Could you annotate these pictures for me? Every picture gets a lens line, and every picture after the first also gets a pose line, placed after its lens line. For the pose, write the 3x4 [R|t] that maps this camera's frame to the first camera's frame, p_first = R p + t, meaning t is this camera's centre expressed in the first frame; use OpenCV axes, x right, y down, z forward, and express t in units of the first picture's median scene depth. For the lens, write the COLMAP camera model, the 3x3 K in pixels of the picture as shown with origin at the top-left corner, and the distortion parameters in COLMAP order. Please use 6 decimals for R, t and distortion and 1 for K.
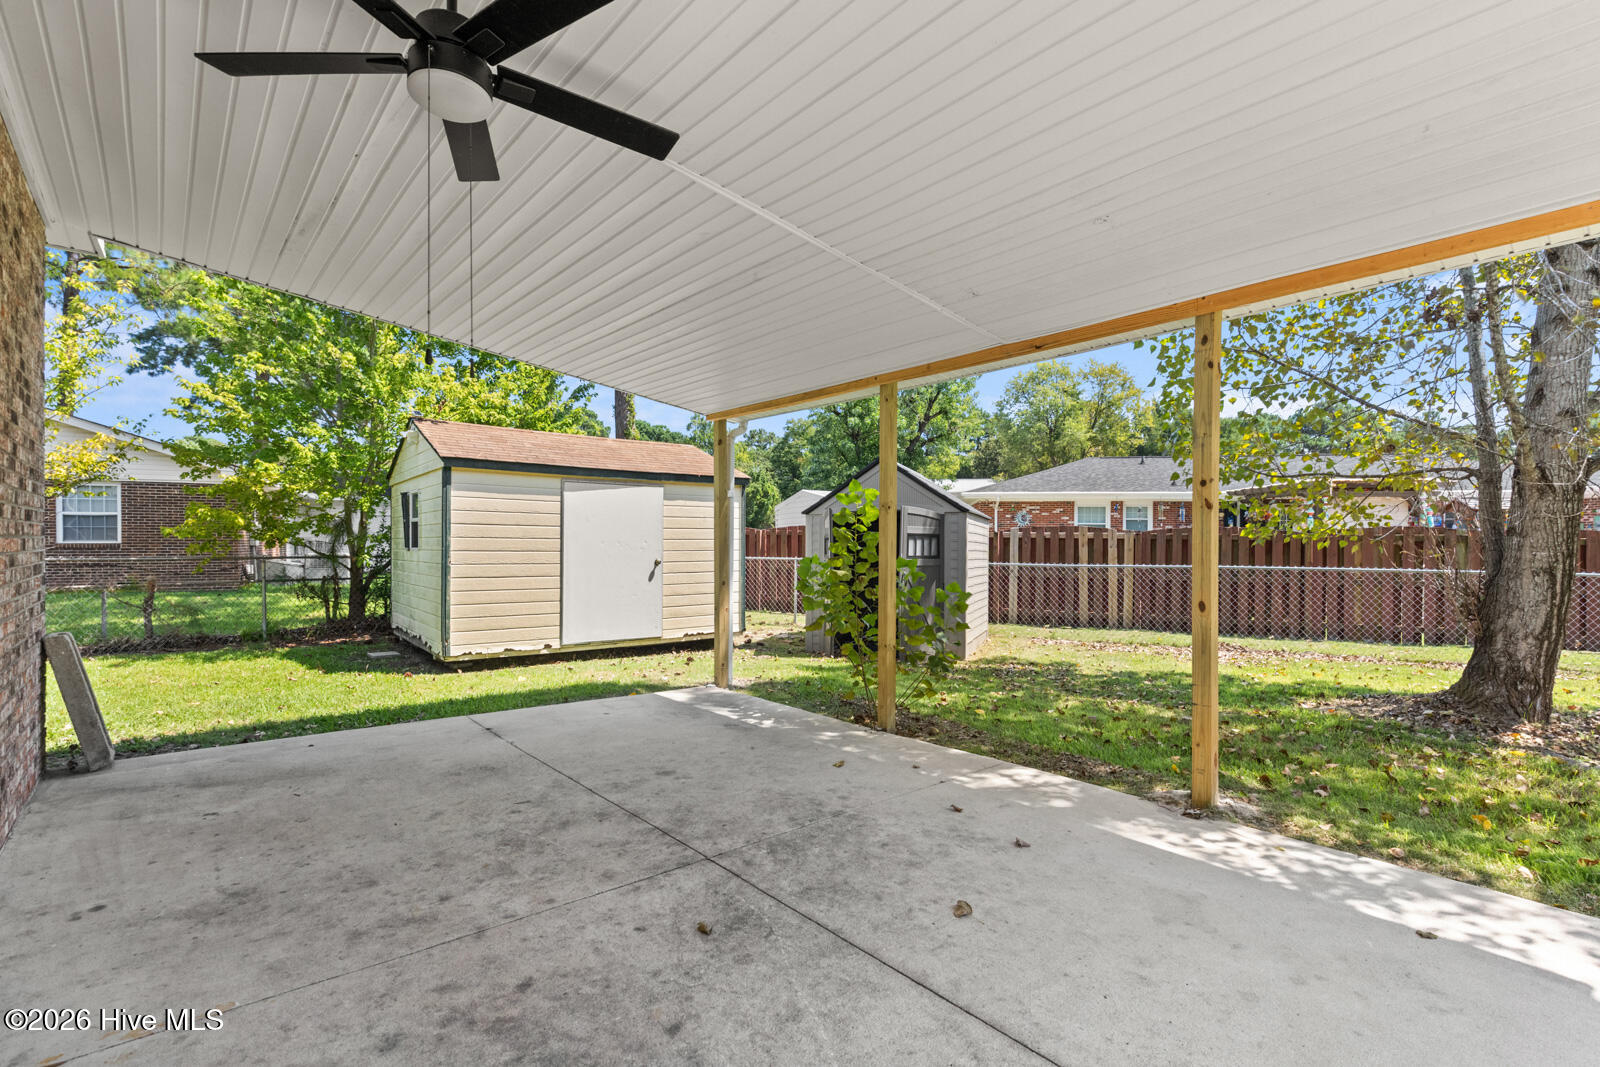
lens RADIAL K [[720.4, 0, 791.9], [0, 720.4, 530.1], [0, 0, 1]] dist [0.001592, 0.000229]
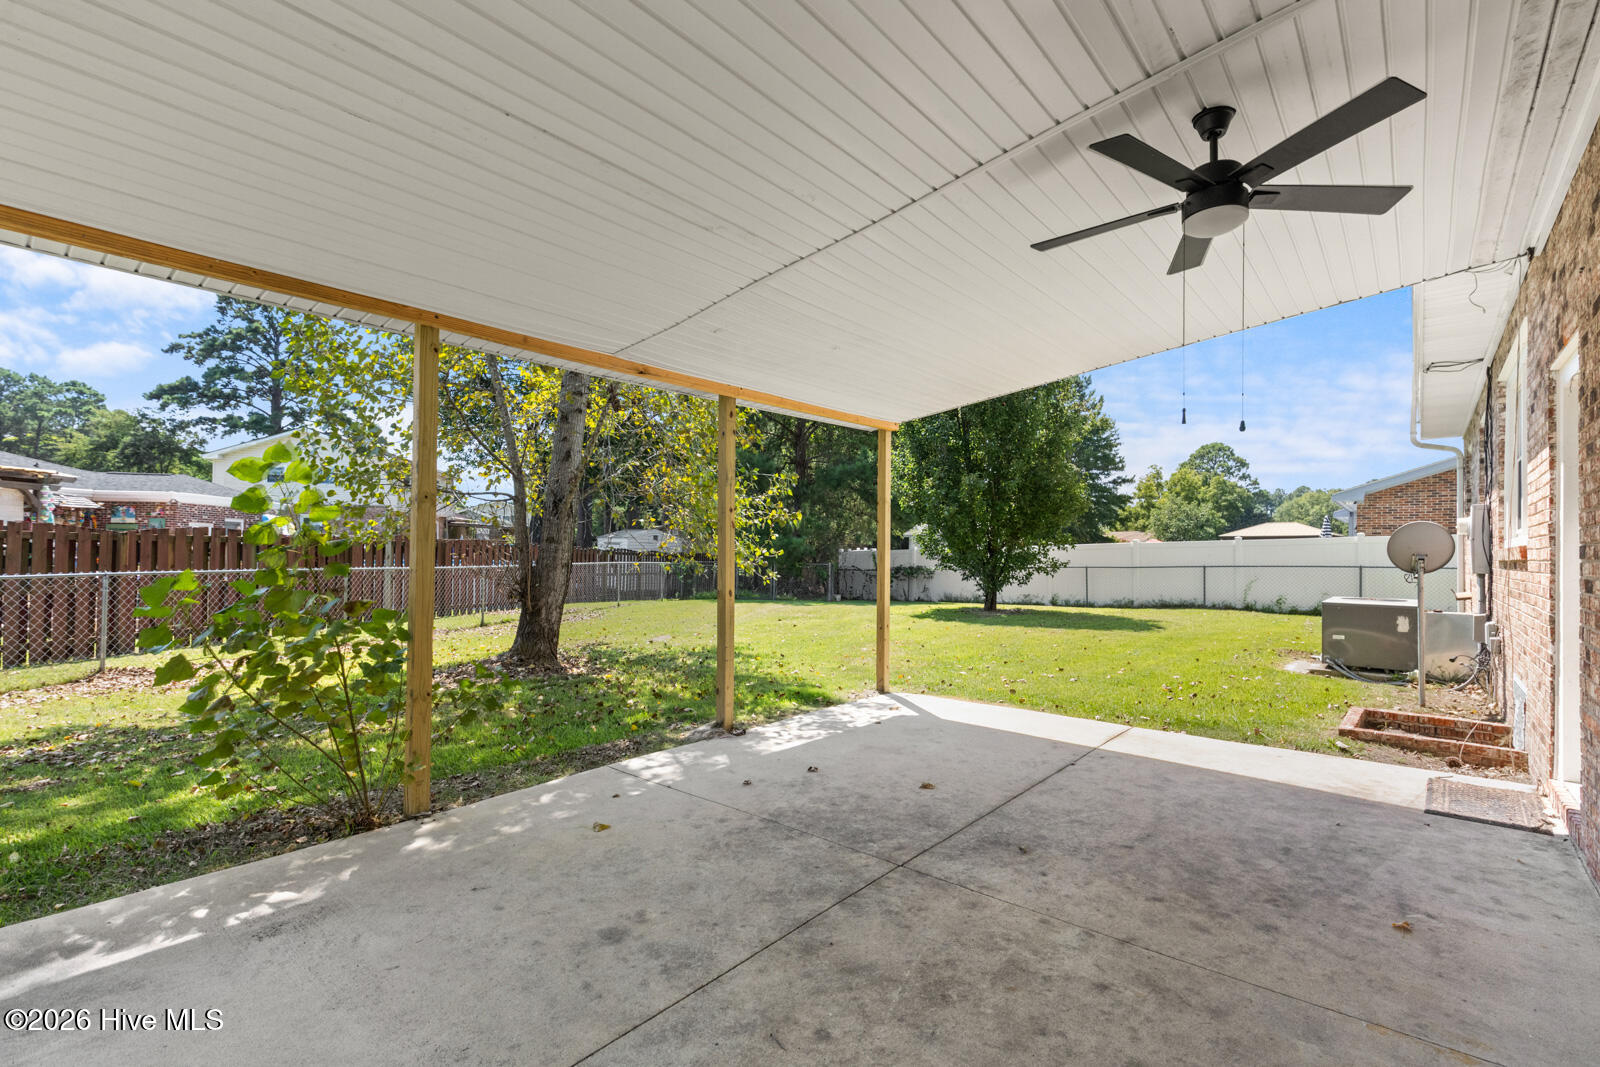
lens RADIAL K [[720.4, 0, 791.9], [0, 720.4, 547.2], [0, 0, 1]] dist [0.001592, 0.000229]
pose [[-0.138523, -0.004002, 0.990351, -1.000141], [-0.024434, 0.999701, 0.000623, 0.005051], [-0.990058, -0.024112, -0.138579, 1.177921]]
